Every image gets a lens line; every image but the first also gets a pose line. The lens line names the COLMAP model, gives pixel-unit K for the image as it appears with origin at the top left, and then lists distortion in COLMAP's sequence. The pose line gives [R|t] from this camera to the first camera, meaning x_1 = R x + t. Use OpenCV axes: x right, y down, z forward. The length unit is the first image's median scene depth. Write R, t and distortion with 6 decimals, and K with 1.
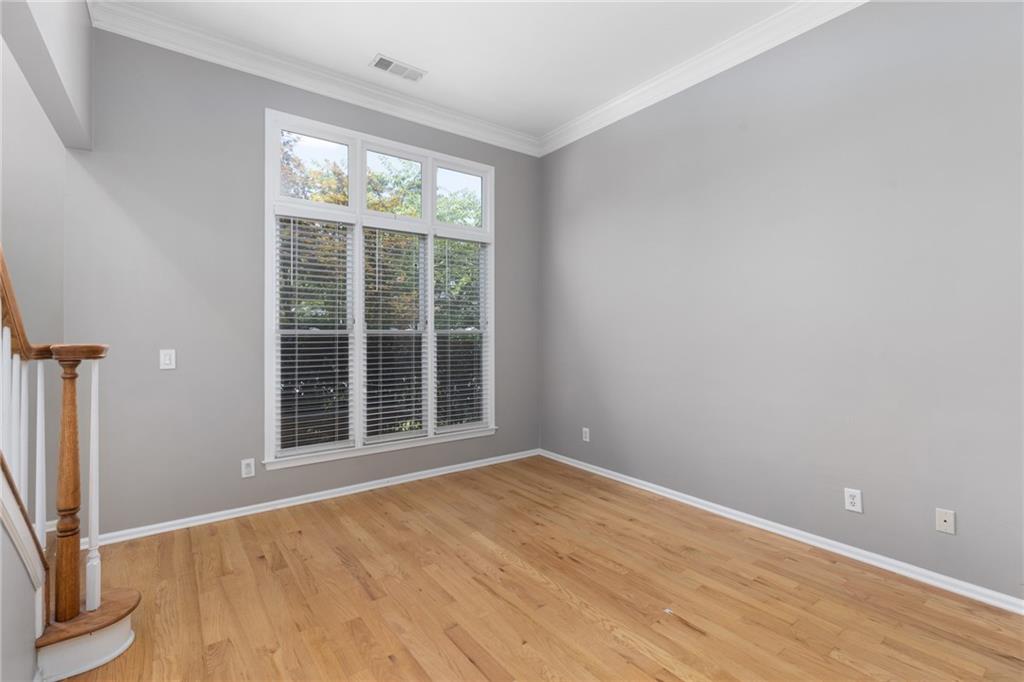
lens RADIAL K [[455.7, 0, 513.1], [0, 455.7, 337.2], [0, 0, 1]] dist [0.000100, 0.000049]
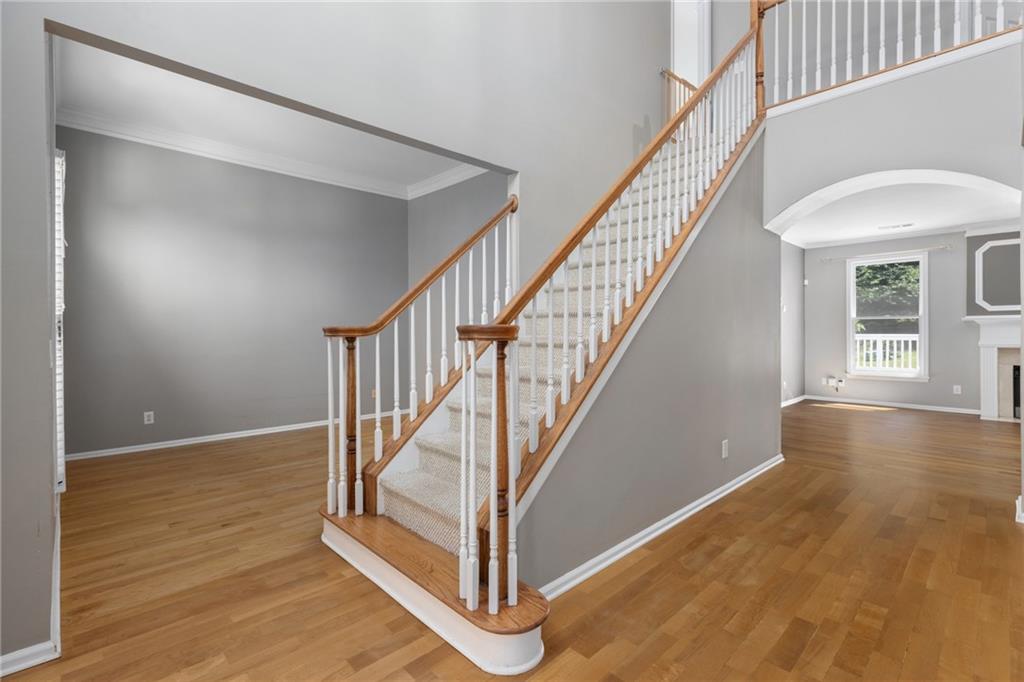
lens RADIAL K [[451.1, 0, 509.7], [0, 451.1, 333.9], [0, 0, 1]] dist [-0.021751, 0.000059]
pose [[-0.098924, -0.000659, 0.995095, -1.517354], [0.003353, 0.999994, 0.000996, 0.024494], [-0.995089, 0.003435, -0.098921, 0.385642]]
